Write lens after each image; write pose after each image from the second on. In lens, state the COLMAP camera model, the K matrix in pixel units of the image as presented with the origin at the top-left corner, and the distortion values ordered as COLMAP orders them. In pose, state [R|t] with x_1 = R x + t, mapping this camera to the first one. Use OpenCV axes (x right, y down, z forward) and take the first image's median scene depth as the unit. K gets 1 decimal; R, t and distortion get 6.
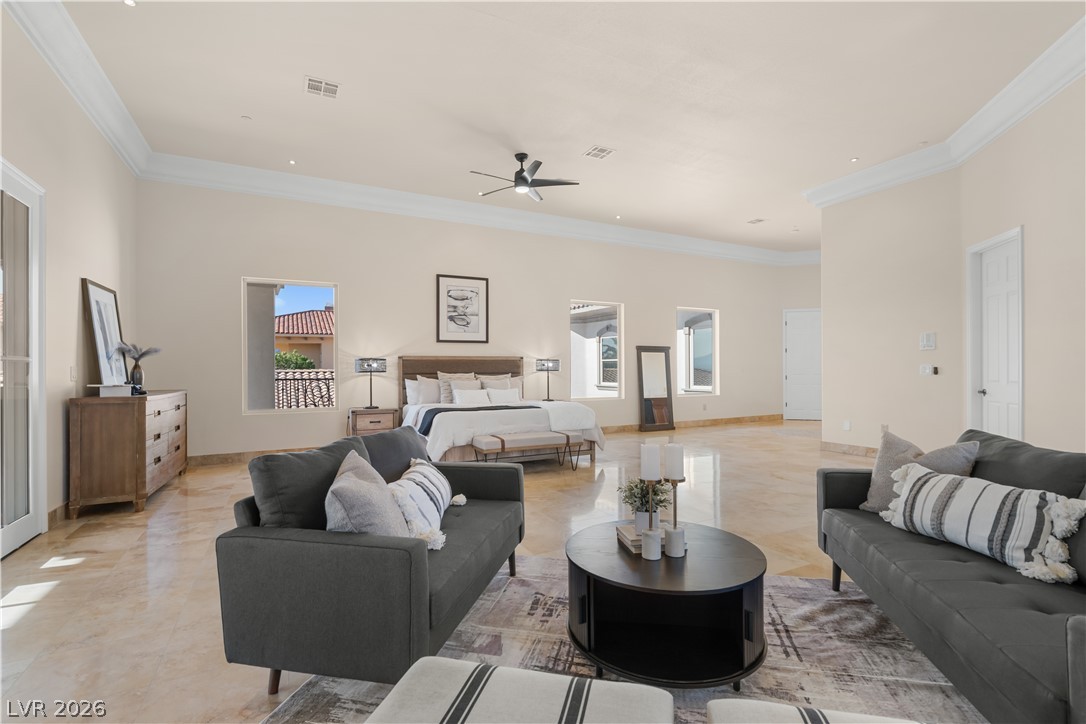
lens RADIAL K [[502.6, 0, 543.0], [0, 502.6, 362.0], [0, 0, 1]] dist [-0.000614, 0.000209]
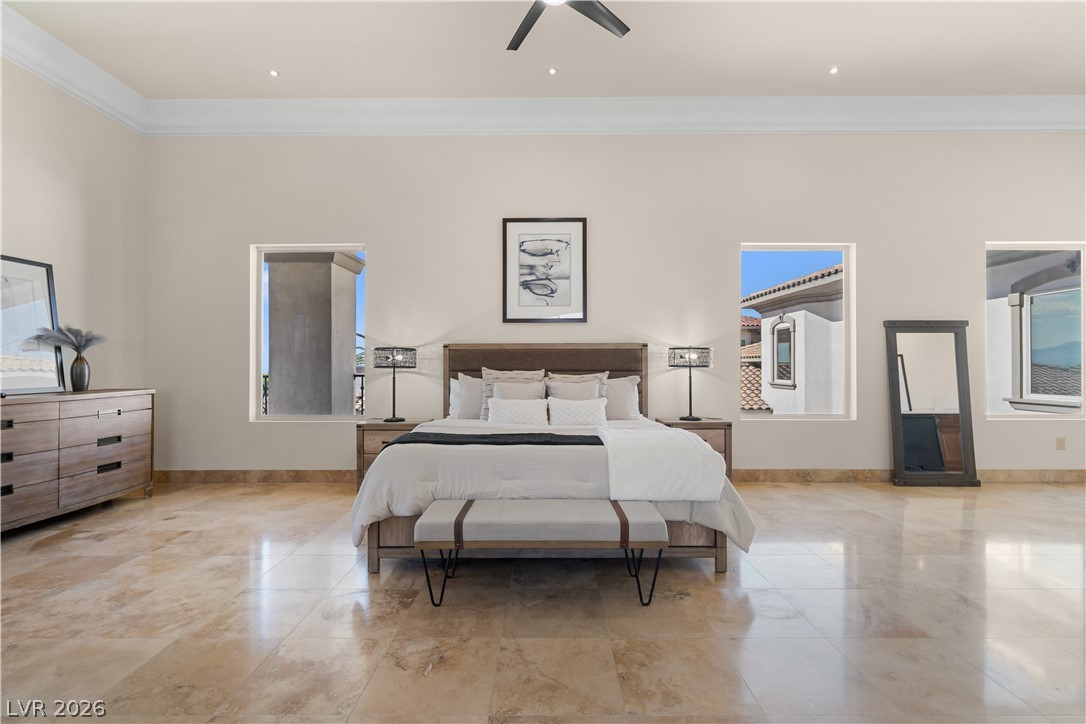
lens RADIAL K [[492.5, 0, 543.0], [0, 492.5, 362.0], [0, 0, 1]] dist [-0.001707, 0.000433]
pose [[0.882288, 0.001722, -0.470707, 0.134816], [0.003599, 0.999939, 0.010404, 0.005540], [0.470696, -0.010873, 0.882228, 0.448906]]
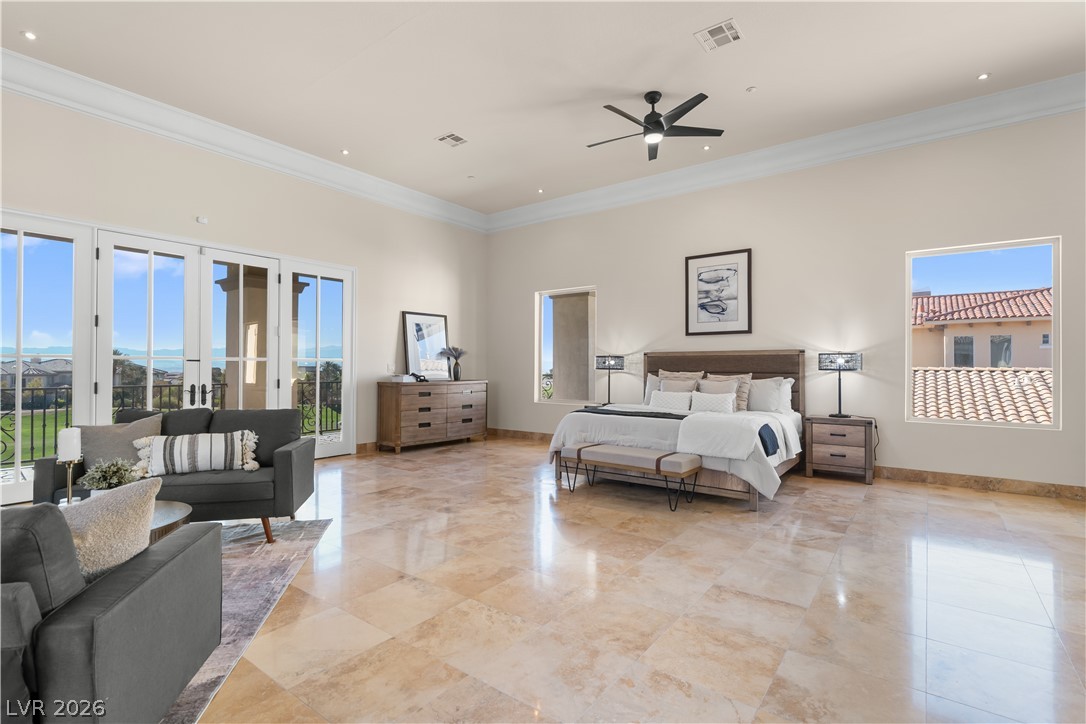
lens RADIAL K [[511.7, 0, 543.0], [0, 511.7, 362.0], [0, 0, 1]] dist [-0.000528, 0.000342]
pose [[0.425129, -0.001650, -0.905131, 0.474372], [0.008832, 0.999958, 0.002325, 0.001718], [0.905090, -0.008982, 0.425125, 0.393825]]
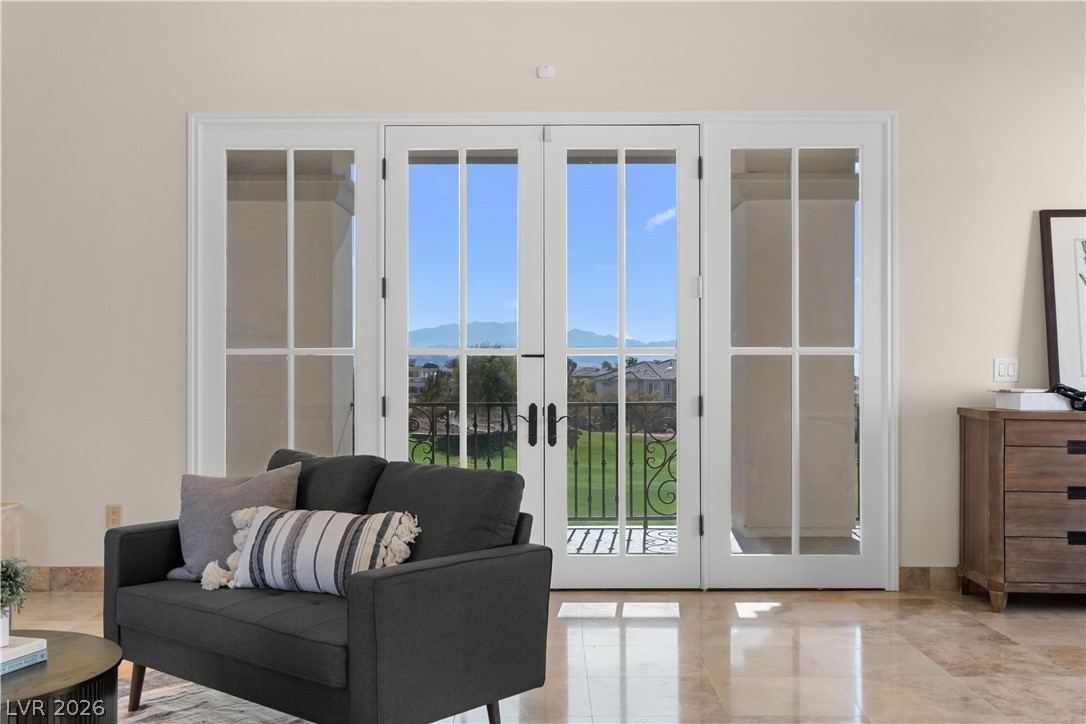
lens RADIAL K [[1071.0, 0, 543.0], [0, 1071.0, 362.0], [0, 0, 1]] dist [0.000837, -0.002805]
pose [[-0.470696, 0.001779, -0.882294, 0.280243], [0.018140, 0.999806, -0.007661, 0.006944], [0.882109, -0.019610, -0.470637, 0.608569]]
